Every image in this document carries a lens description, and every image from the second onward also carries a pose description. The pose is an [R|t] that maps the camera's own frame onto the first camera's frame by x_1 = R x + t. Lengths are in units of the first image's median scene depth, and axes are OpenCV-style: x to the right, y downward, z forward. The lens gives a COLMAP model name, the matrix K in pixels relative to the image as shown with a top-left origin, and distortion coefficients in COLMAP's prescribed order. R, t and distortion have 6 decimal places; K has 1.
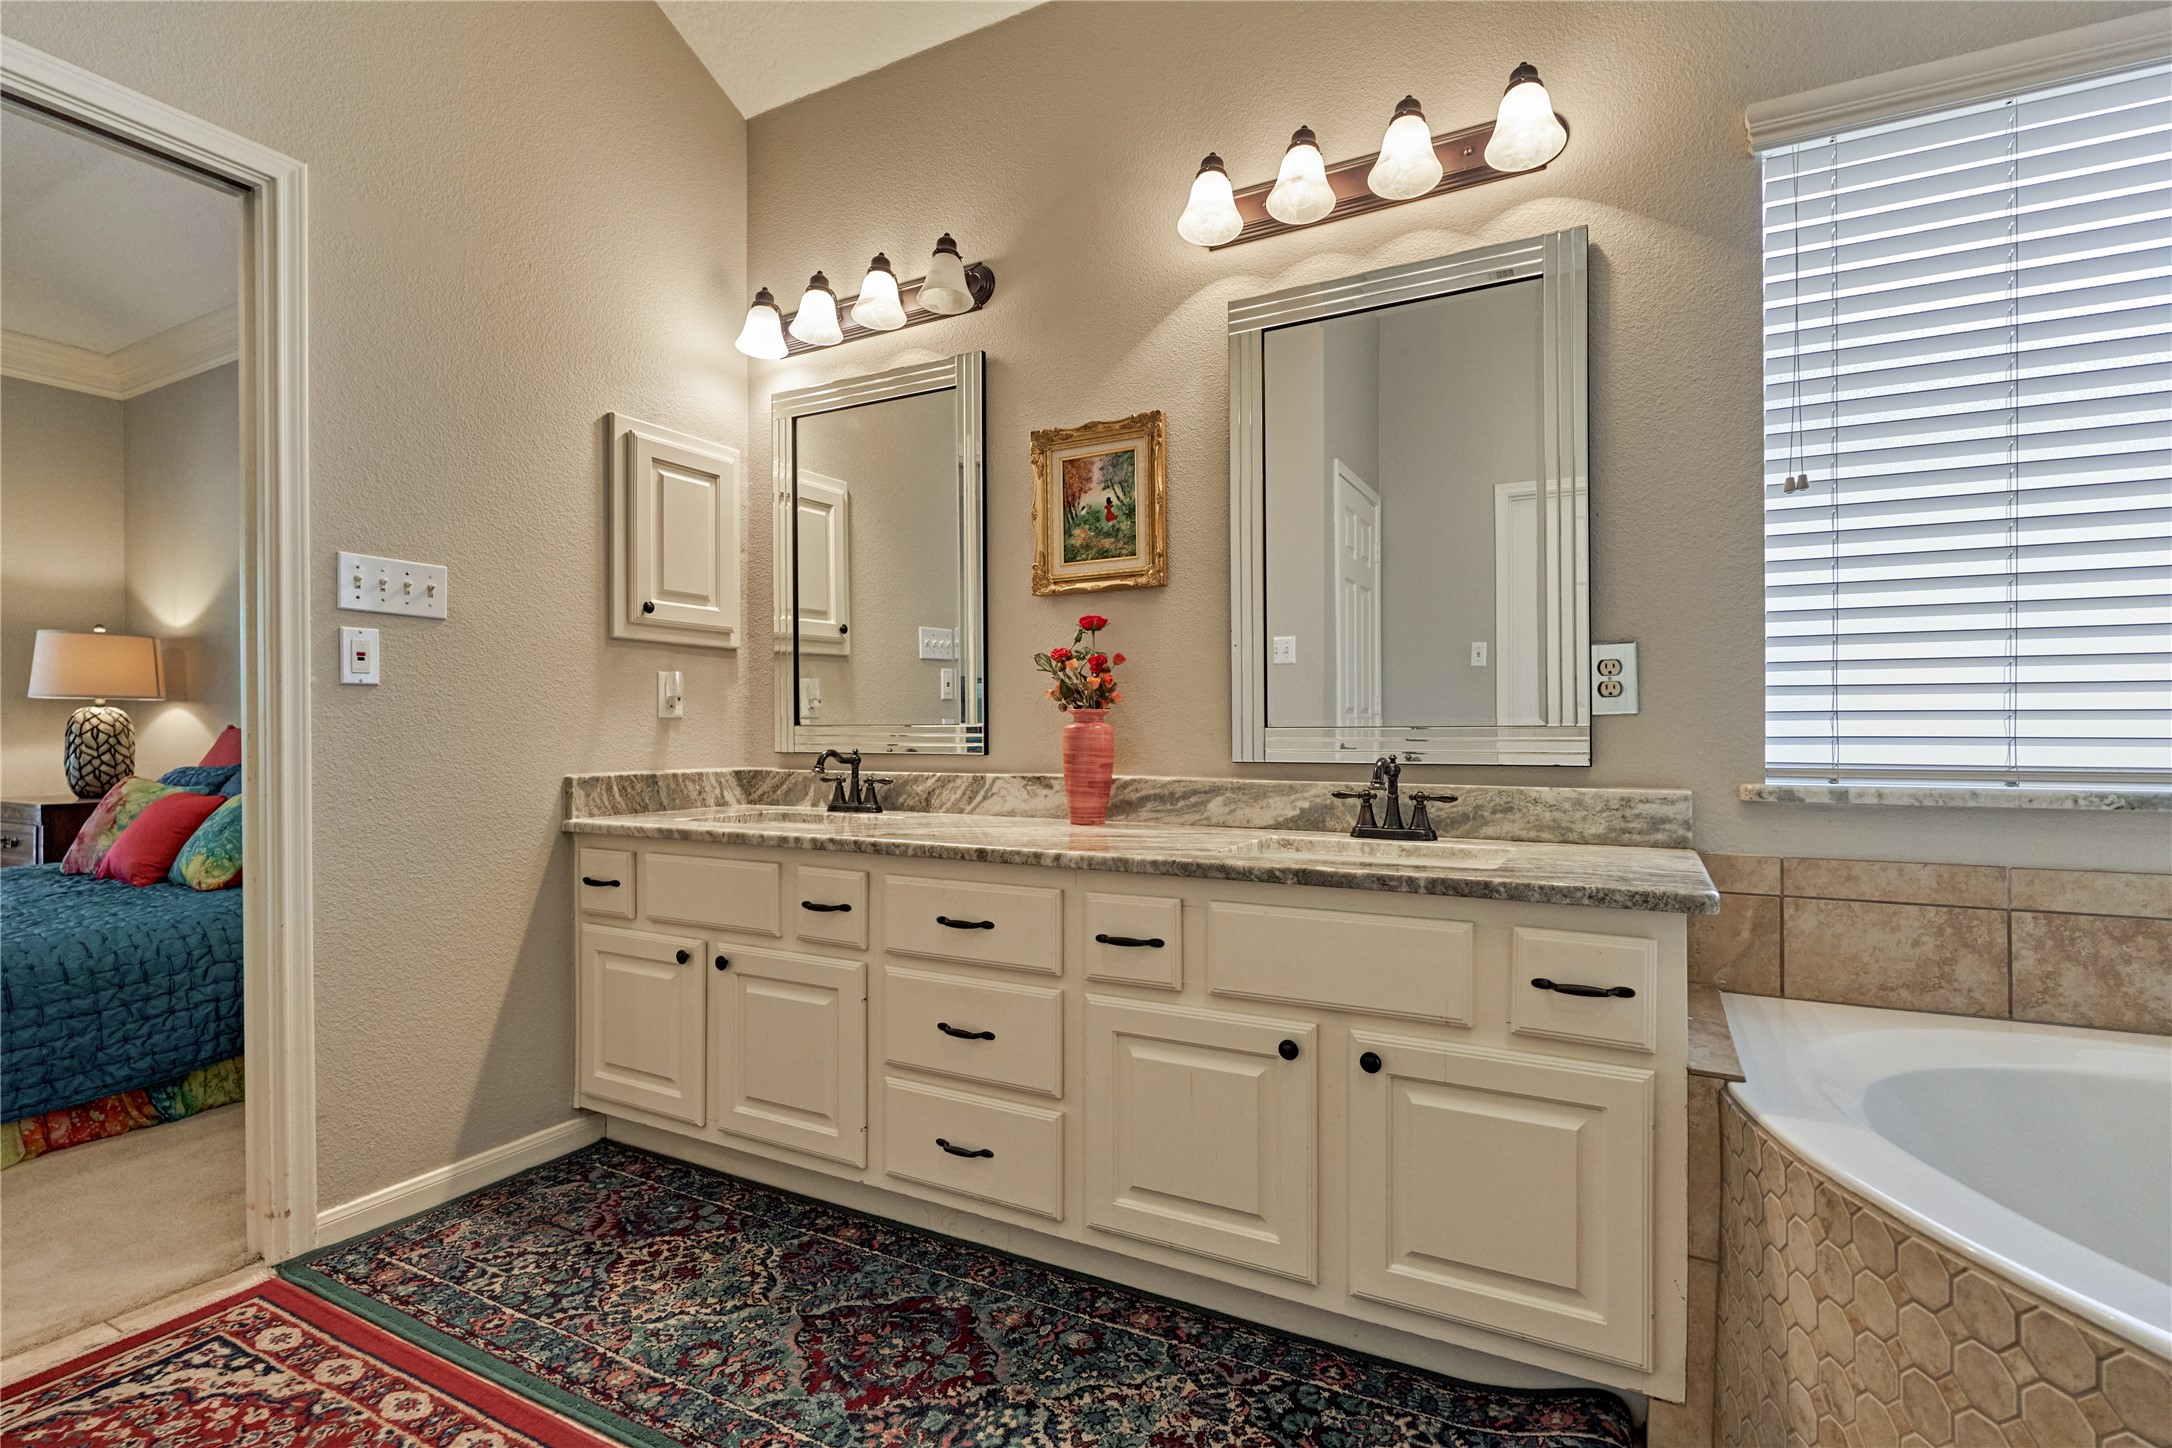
lens RADIAL K [[1035.6, 0, 1088.5], [0, 1035.6, 729.4], [0, 0, 1]] dist [-0.000346, 0.000054]
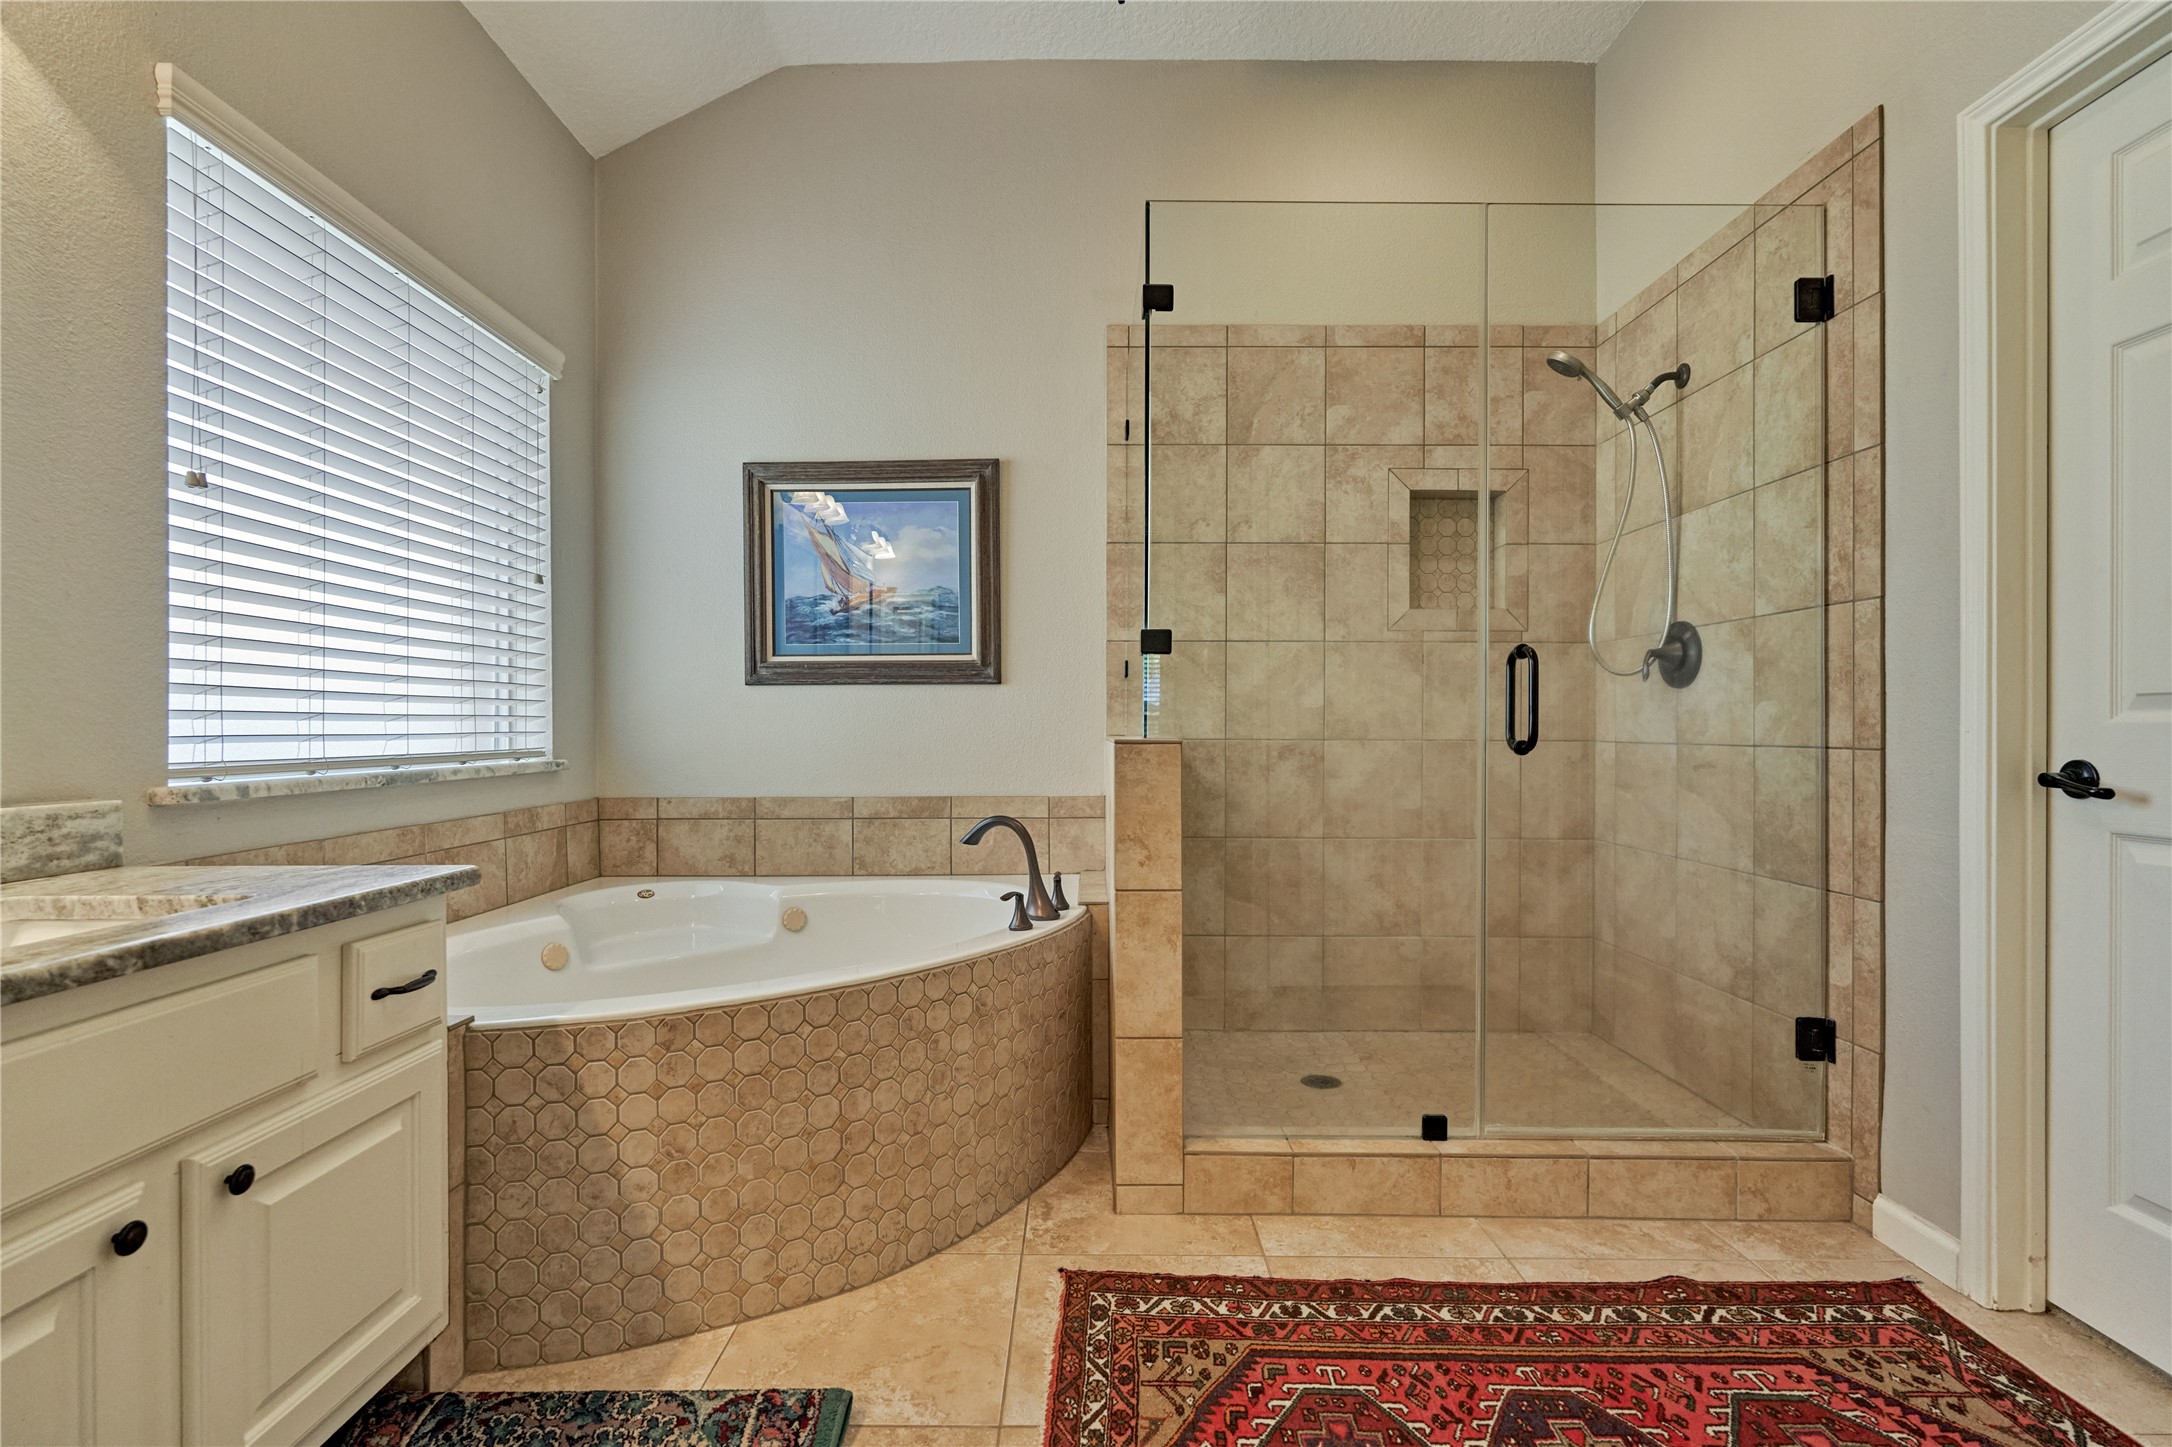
lens RADIAL K [[997.0, 0, 1089.8], [0, 997.0, 726.9], [0, 0, 1]] dist [-0.003546, -0.000029]
pose [[-0.479544, 0.002566, 0.877514, -0.508856], [0.002205, 0.999996, -0.001719, 0.001596], [-0.877515, 0.001111, -0.479548, 0.644286]]
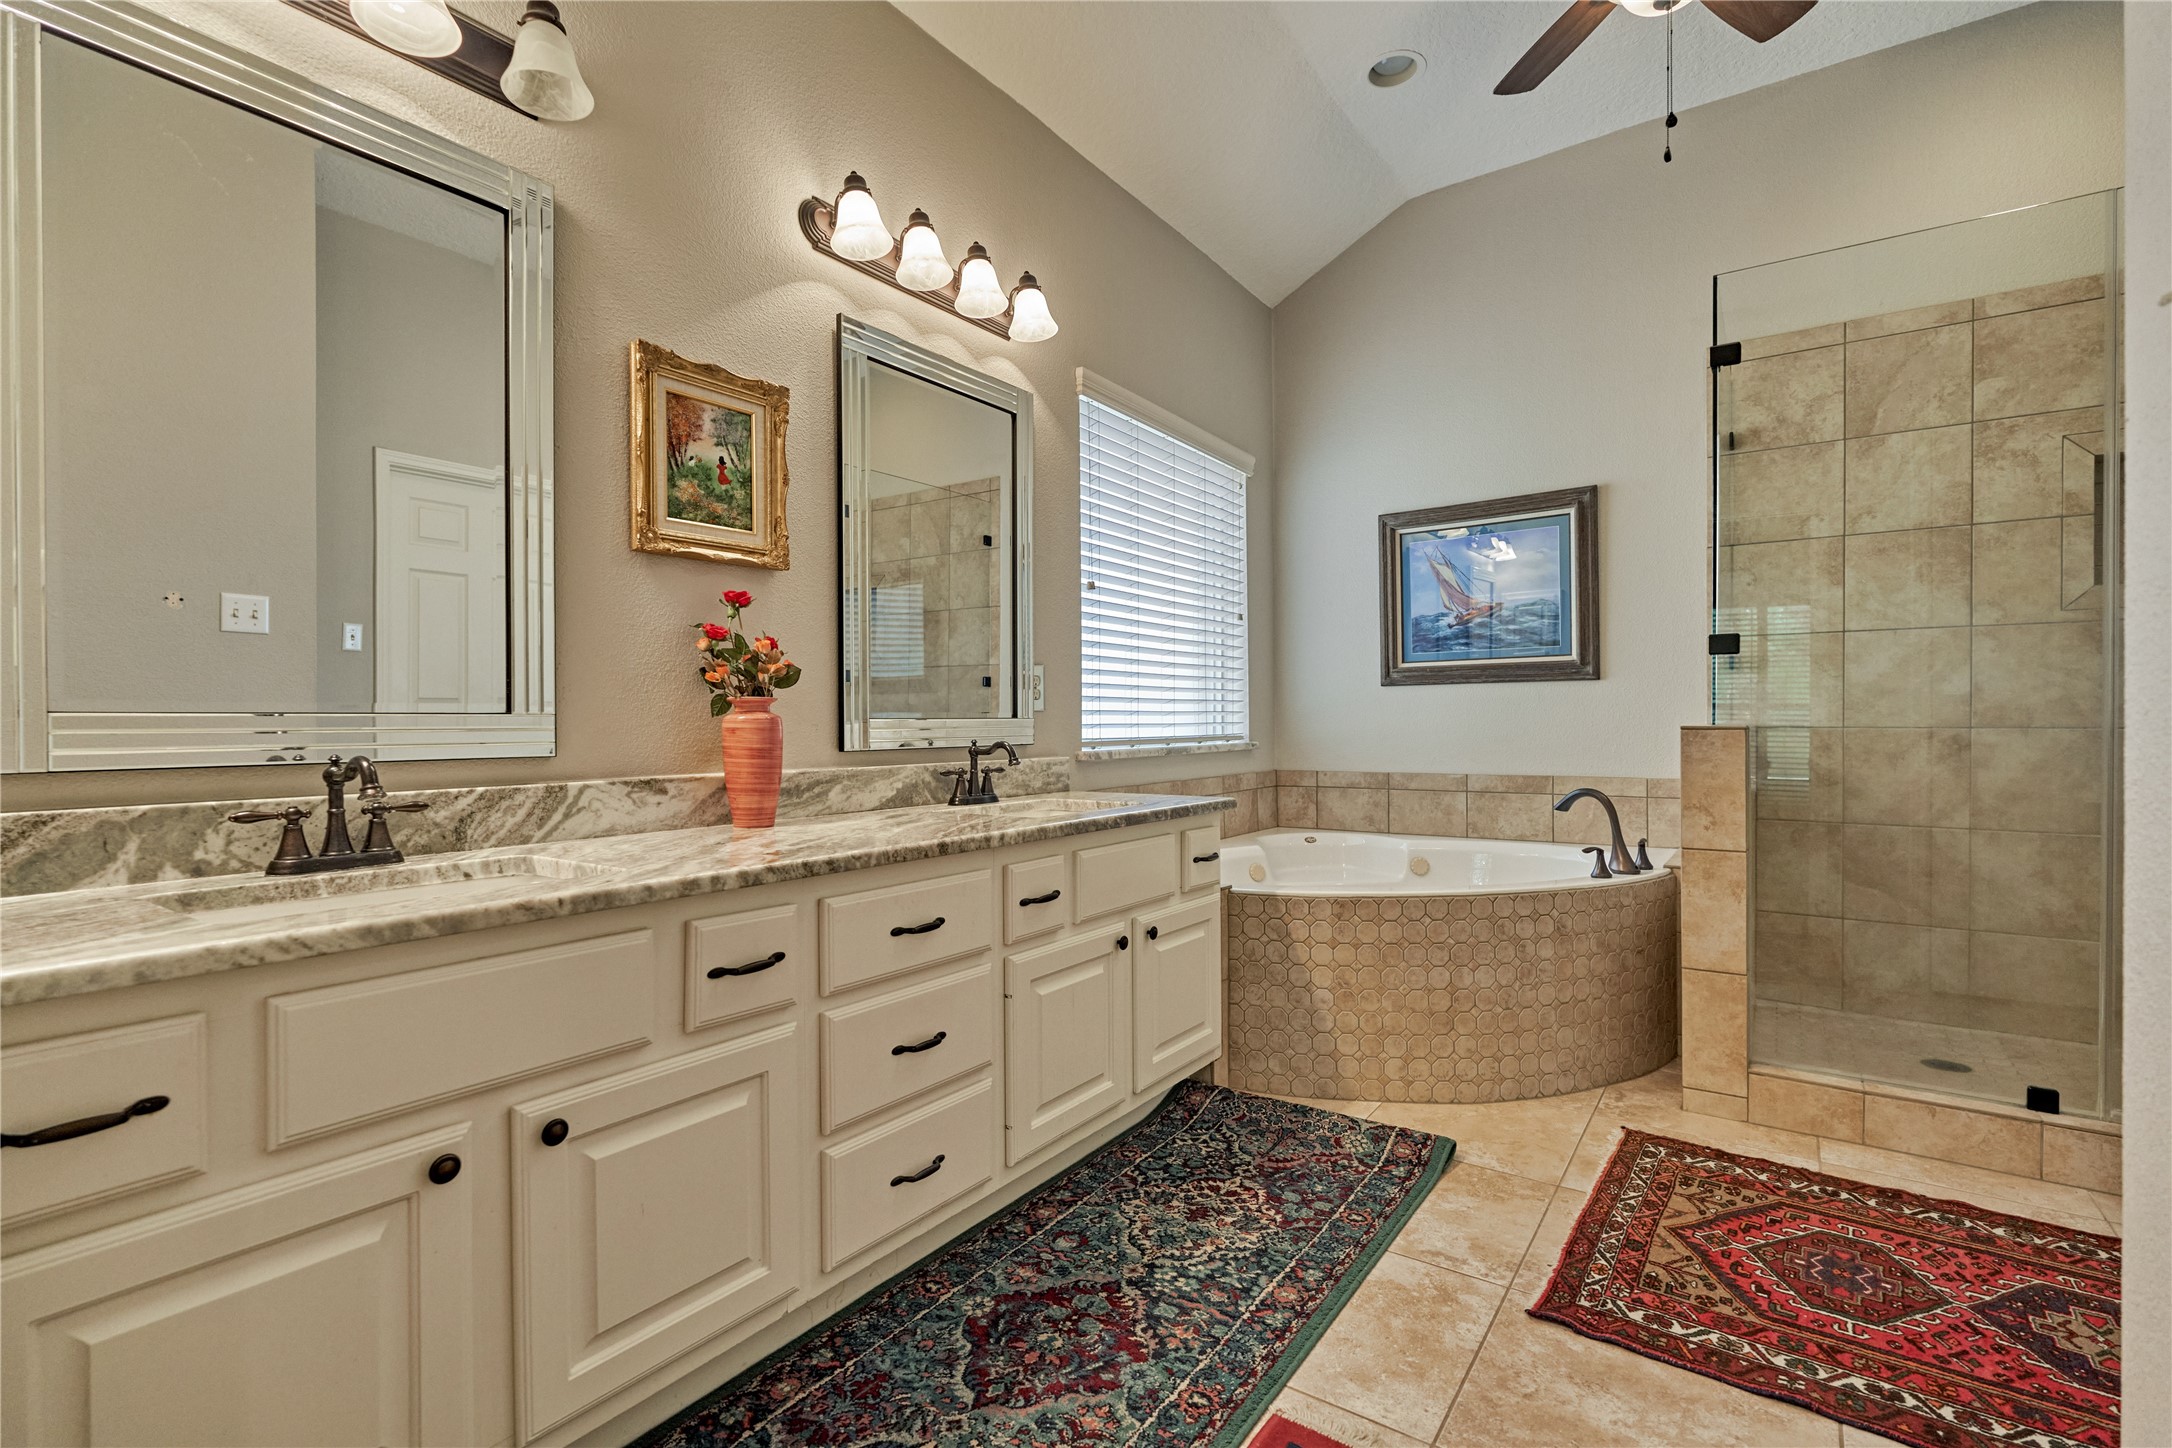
lens RADIAL K [[1007.3, 0, 1086.3], [0, 1007.3, 729.3], [0, 0, 1]] dist [-0.001907, 0.000158]
pose [[0.108240, -0.005324, 0.994111, -0.988444], [0.006363, 0.999969, 0.004663, 0.006778], [-0.994104, 0.005821, 0.108270, 0.744665]]
